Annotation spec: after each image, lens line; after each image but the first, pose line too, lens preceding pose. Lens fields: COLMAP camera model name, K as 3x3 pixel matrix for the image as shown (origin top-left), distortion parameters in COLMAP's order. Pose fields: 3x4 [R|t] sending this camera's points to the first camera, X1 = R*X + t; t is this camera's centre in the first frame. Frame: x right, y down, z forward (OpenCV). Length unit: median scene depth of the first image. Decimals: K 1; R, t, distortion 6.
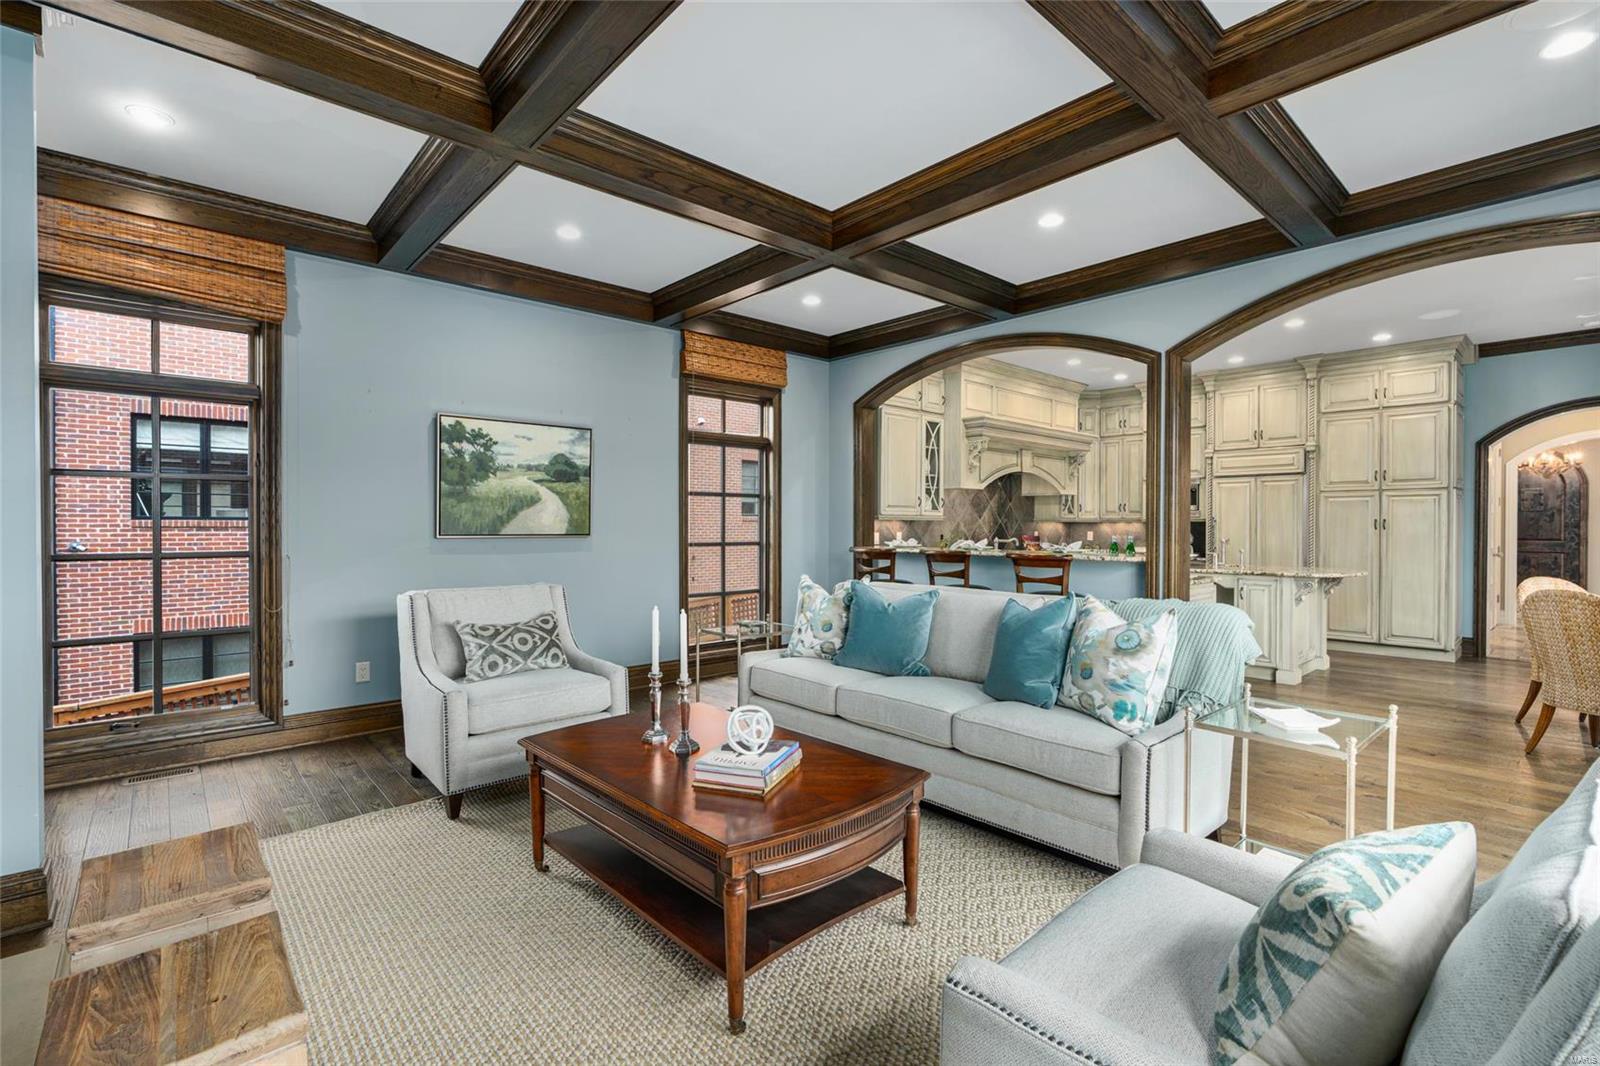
lens RADIAL K [[726.9, 0, 794.0], [0, 726.9, 532.1], [0, 0, 1]] dist [-0.011233, 0.004119]
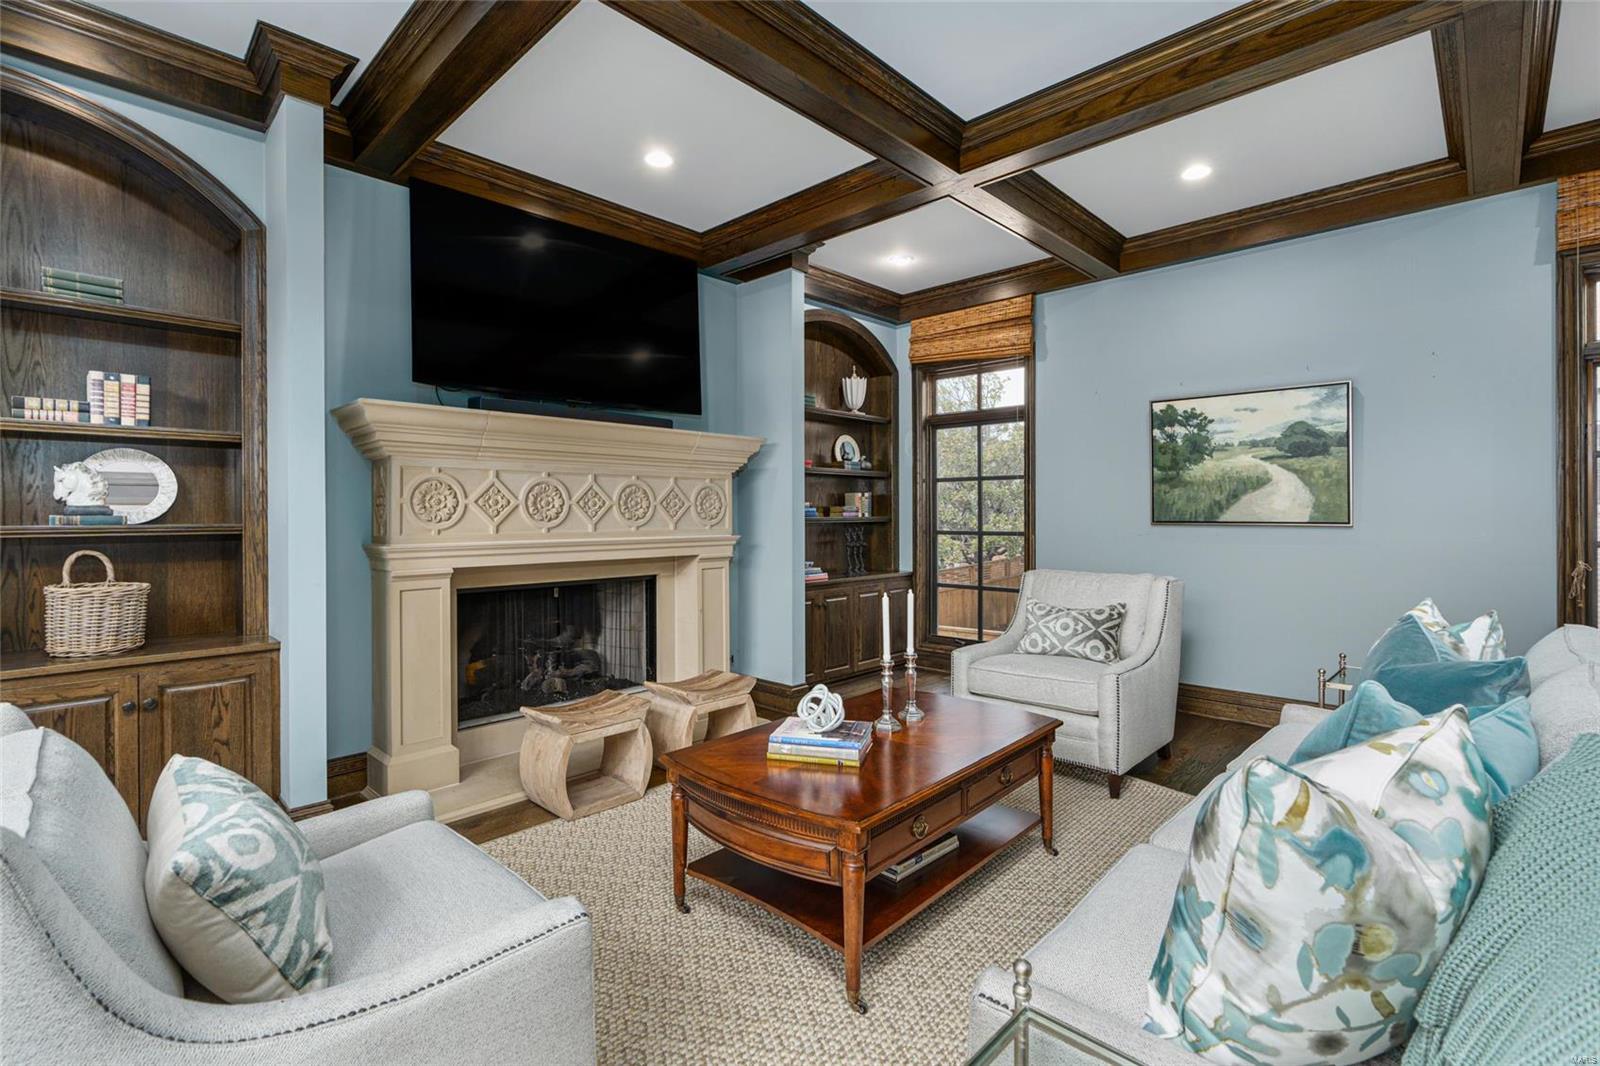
lens RADIAL K [[726.9, 0, 796.3], [0, 726.9, 518.5], [0, 0, 1]] dist [-0.011233, 0.004119]
pose [[0.076819, 0.006693, -0.997023, 0.459016], [-0.006031, 0.999962, 0.006248, -0.003217], [0.997027, 0.005533, 0.076856, 0.412531]]
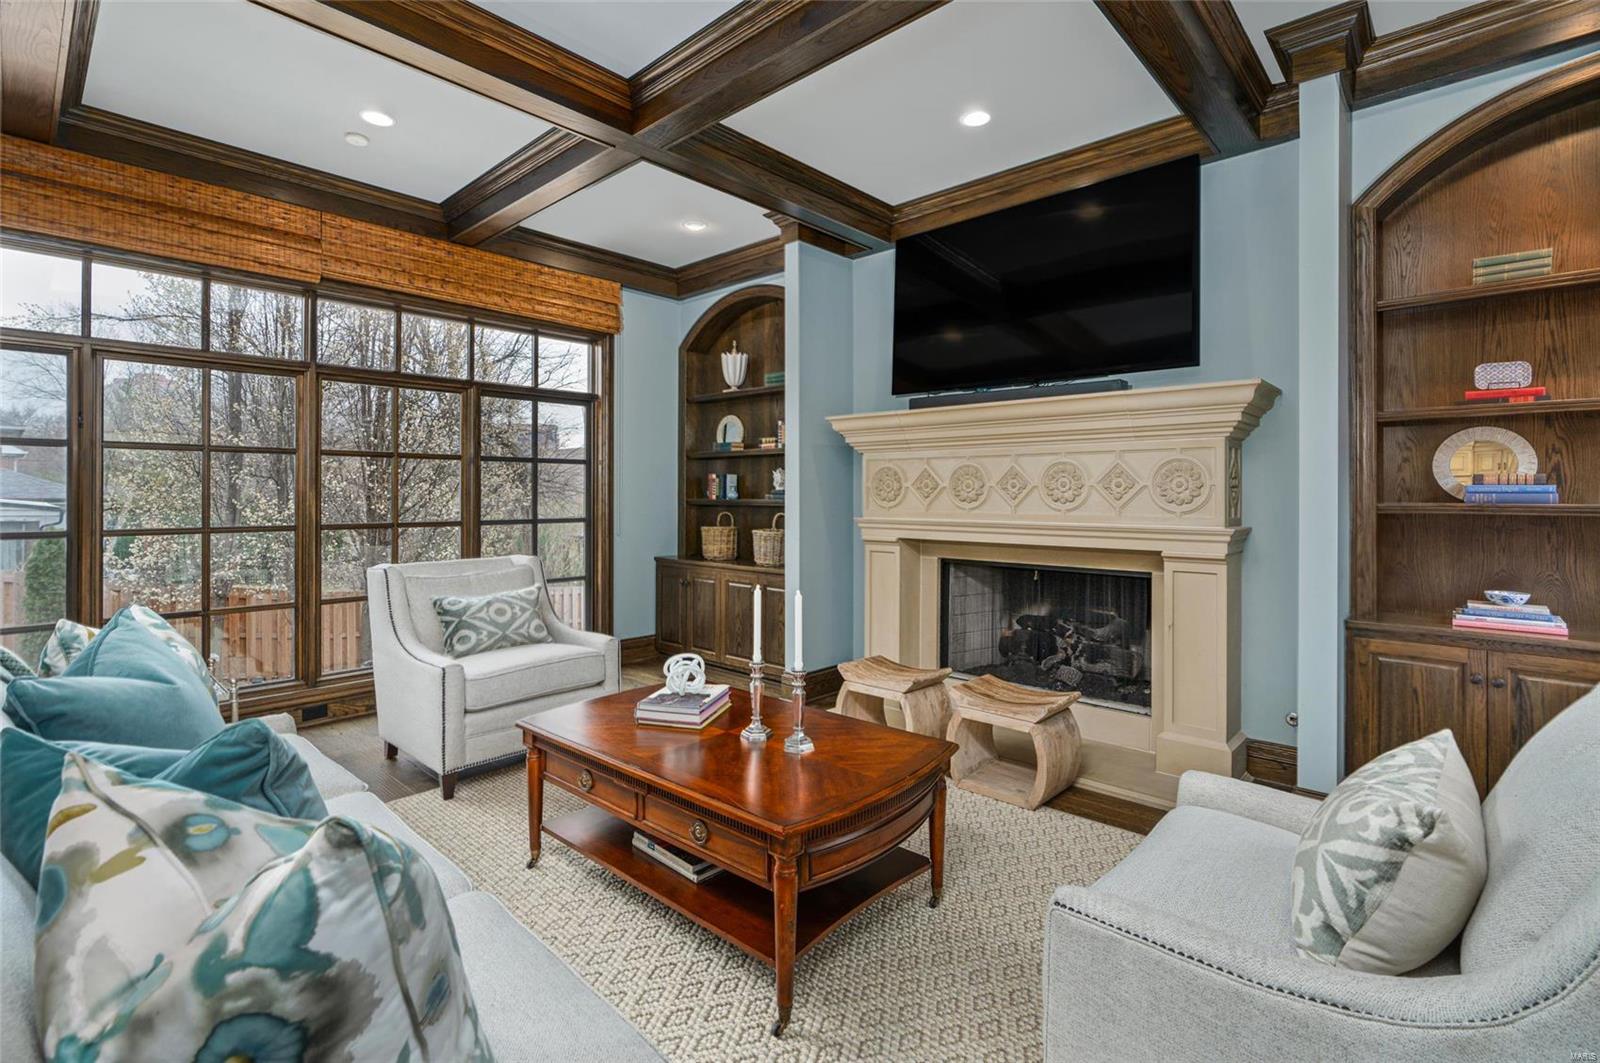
lens RADIAL K [[726.9, 0, 808.4], [0, 726.9, 498.9], [0, 0, 1]] dist [-0.011233, 0.004119]
pose [[-0.993580, -0.002291, -0.113113, -0.057415], [-0.003946, 0.999888, 0.014413, -0.008793], [0.113067, 0.014767, -0.993478, 1.007567]]
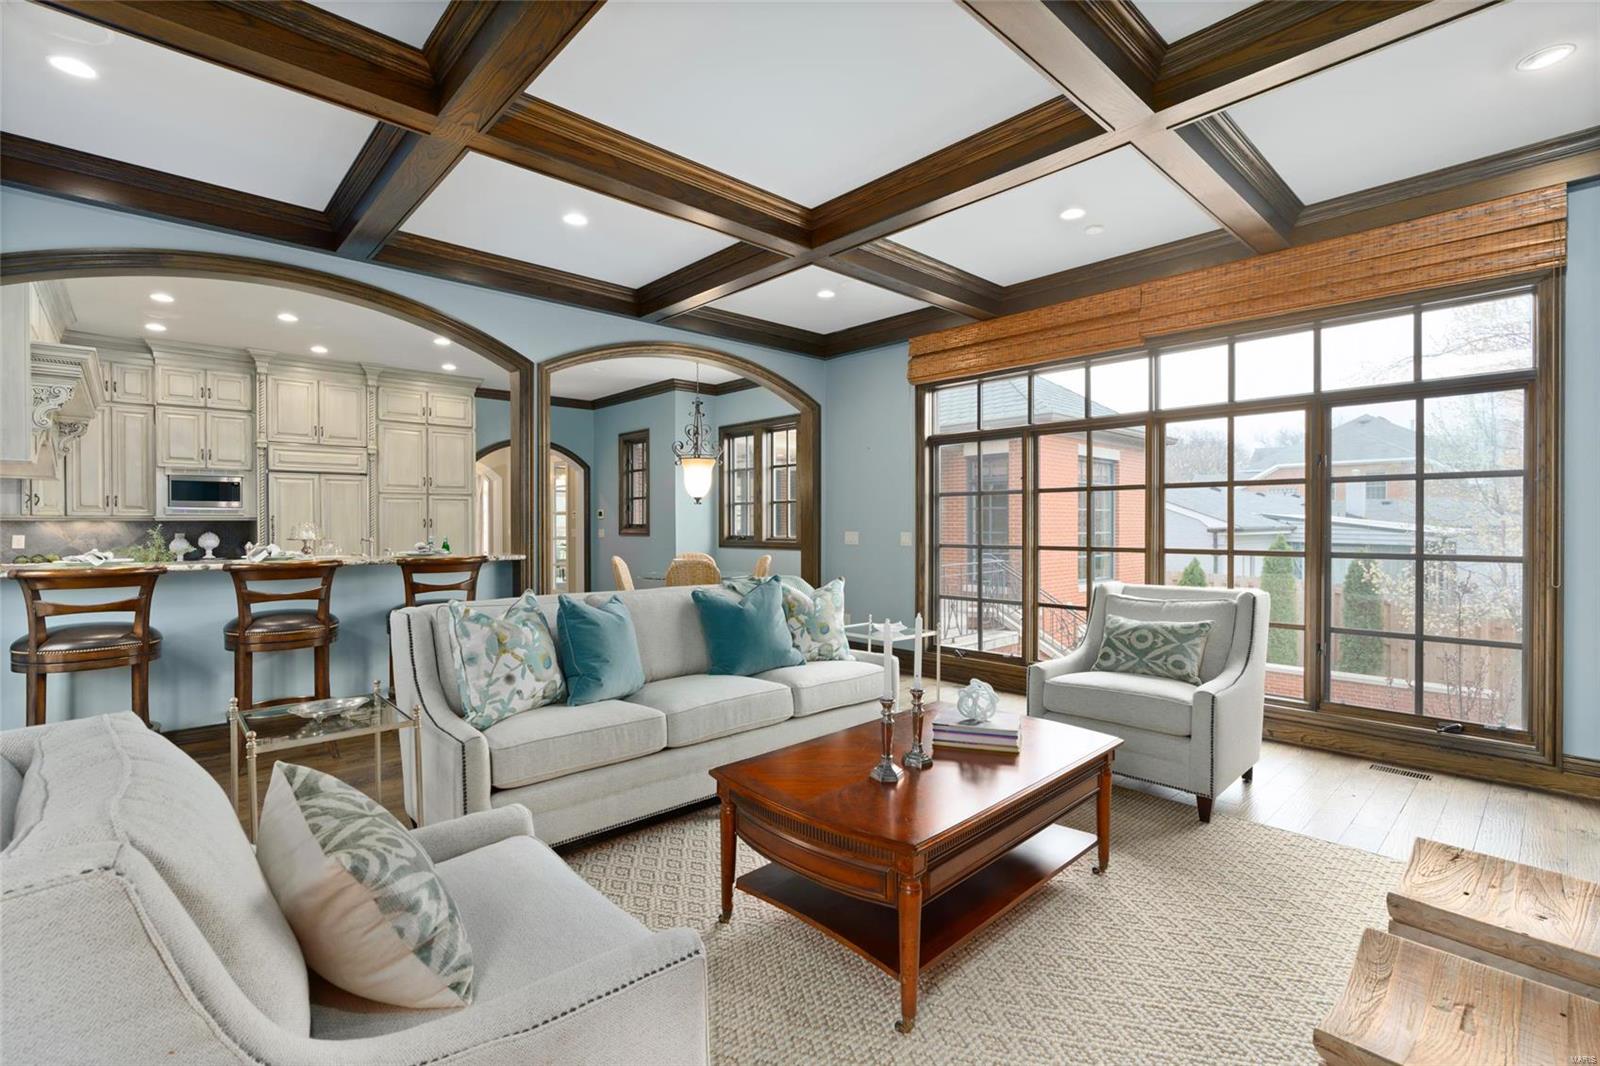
lens RADIAL K [[726.9, 0, 814.7], [0, 726.9, 525.8], [0, 0, 1]] dist [-0.011233, 0.004119]
pose [[-0.036300, -0.002534, 0.999338, -0.561142], [0.012184, 0.999921, 0.002978, -0.004507], [-0.999267, 0.012284, -0.036267, 0.604914]]
